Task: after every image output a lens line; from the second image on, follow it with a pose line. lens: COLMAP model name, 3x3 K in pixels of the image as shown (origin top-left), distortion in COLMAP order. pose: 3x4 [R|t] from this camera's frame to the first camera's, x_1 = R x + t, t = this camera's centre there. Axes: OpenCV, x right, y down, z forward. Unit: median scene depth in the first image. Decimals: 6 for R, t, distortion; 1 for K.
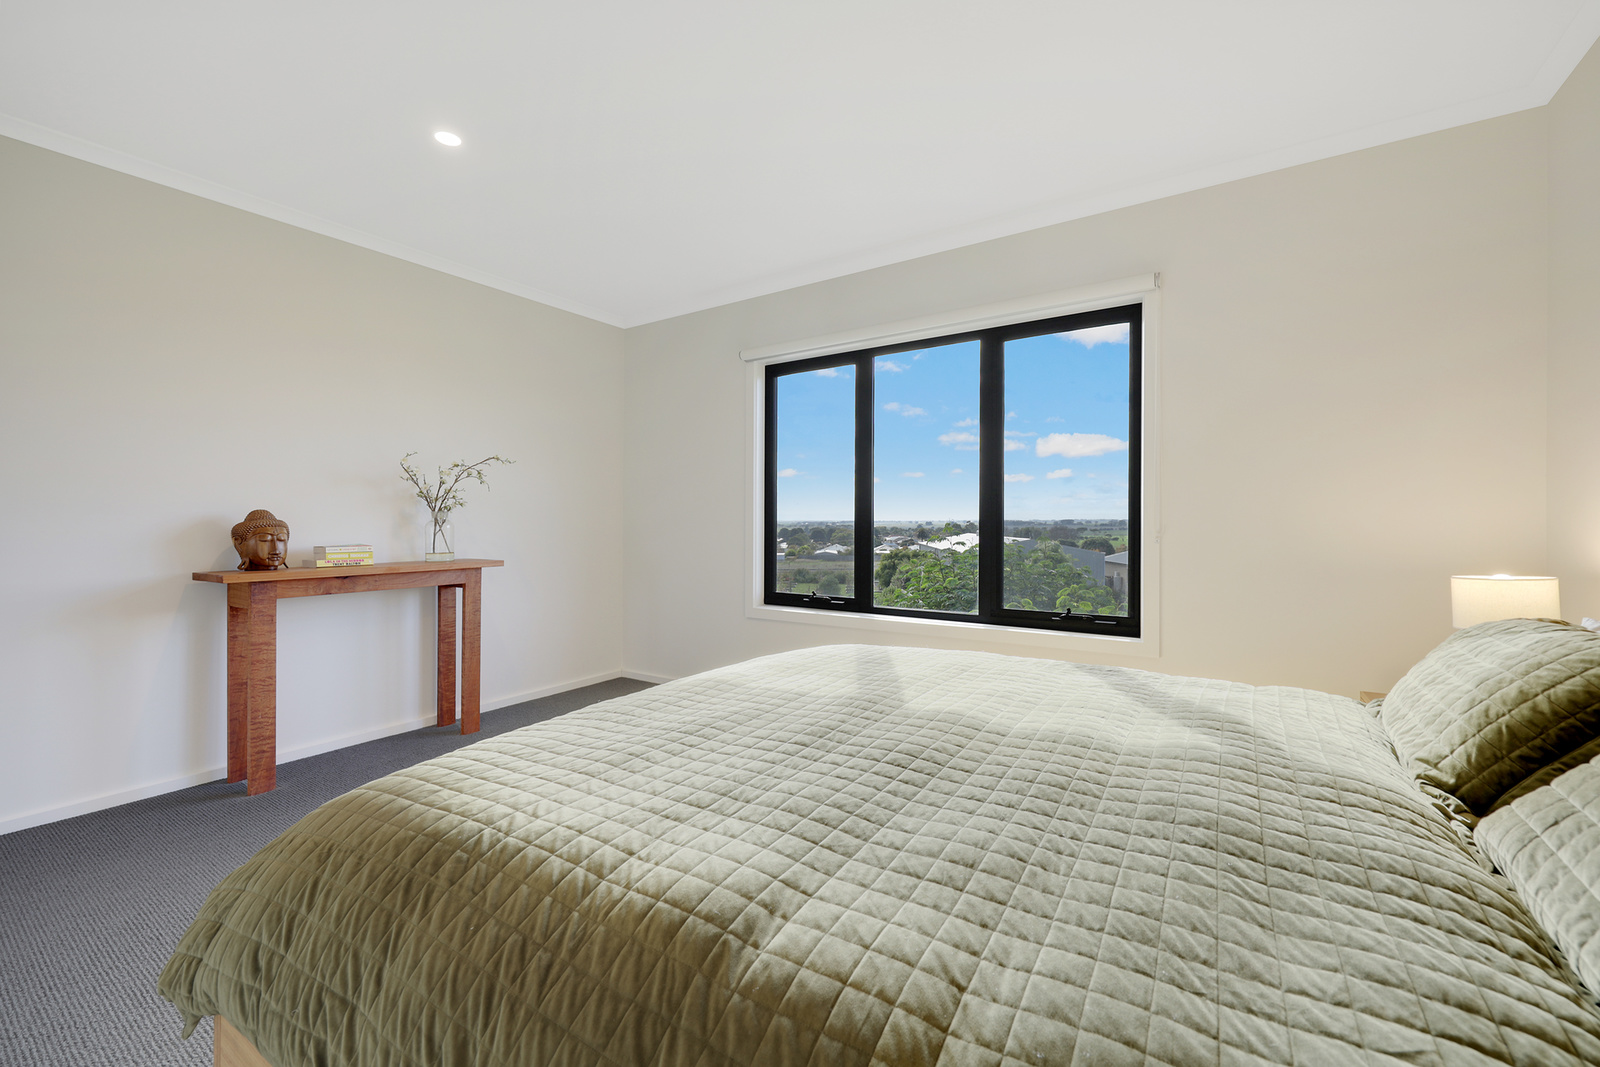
lens RADIAL K [[647.9, 0, 797.2], [0, 647.9, 519.4], [0, 0, 1]] dist [-0.002567, -0.000054]
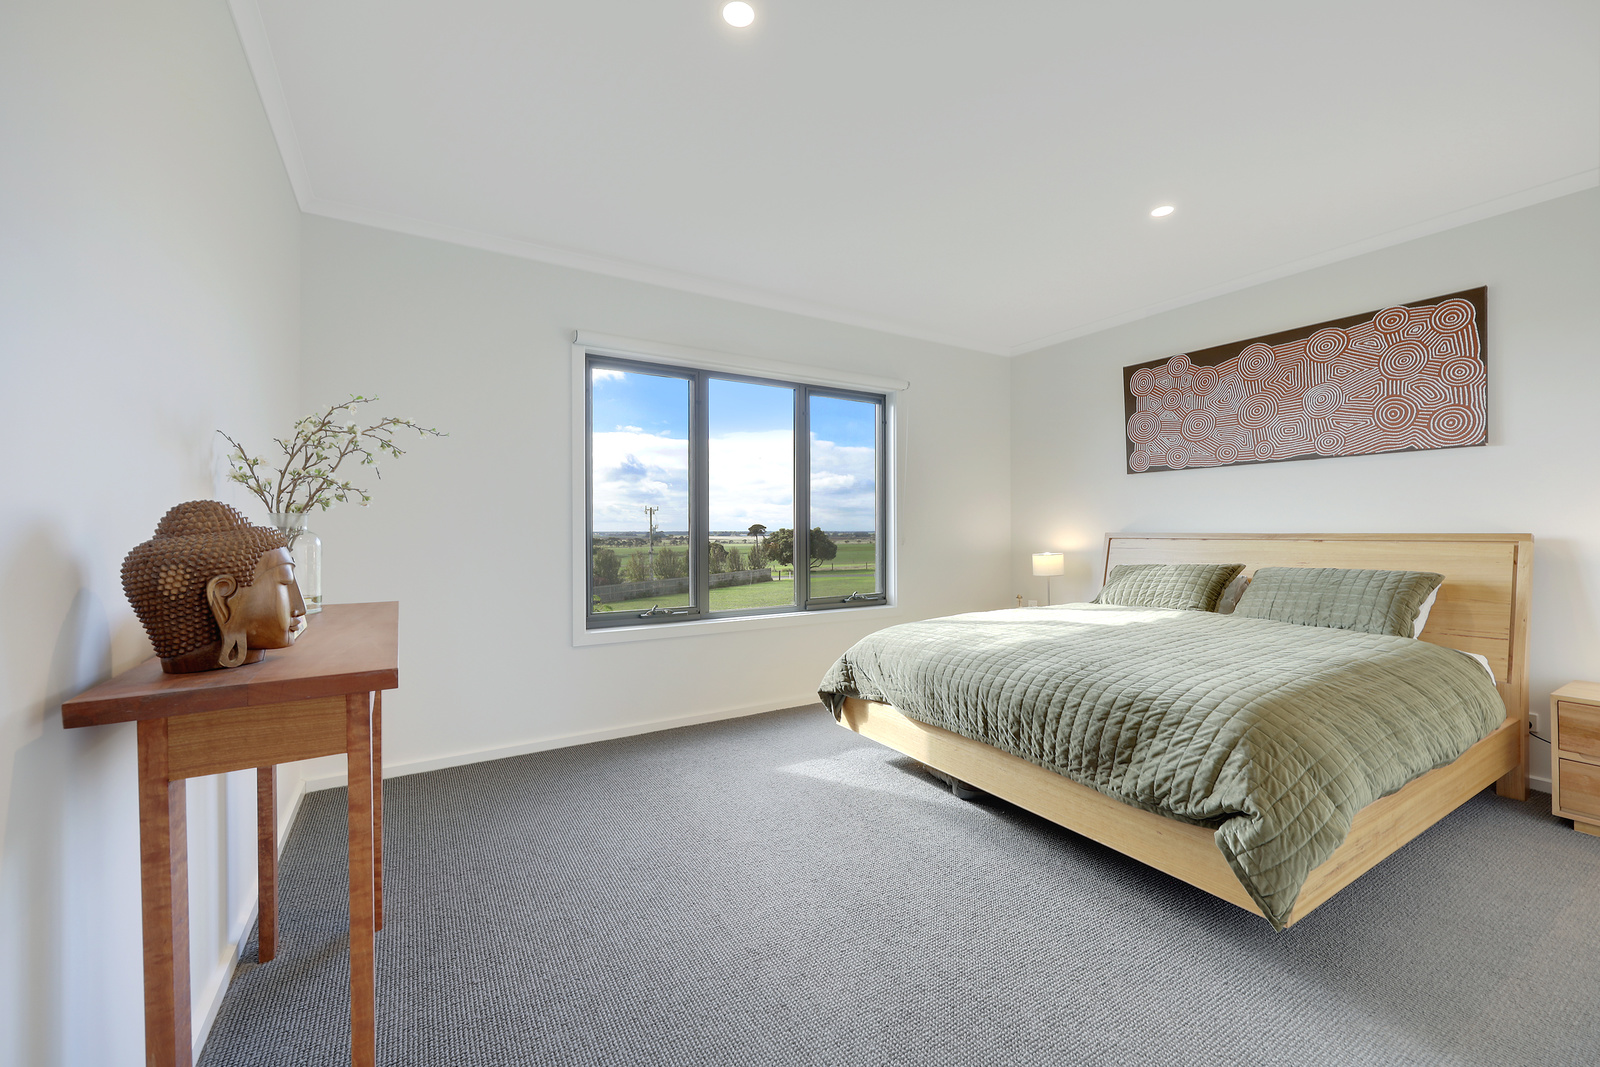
lens RADIAL K [[647.9, 0, 802.3], [0, 647.9, 533.3], [0, 0, 1]] dist [-0.002567, -0.000054]
pose [[0.424479, -0.003465, 0.905431, -0.882624], [-0.001280, 0.999989, 0.004427, -0.001164], [-0.905437, -0.003038, 0.424470, 0.460955]]
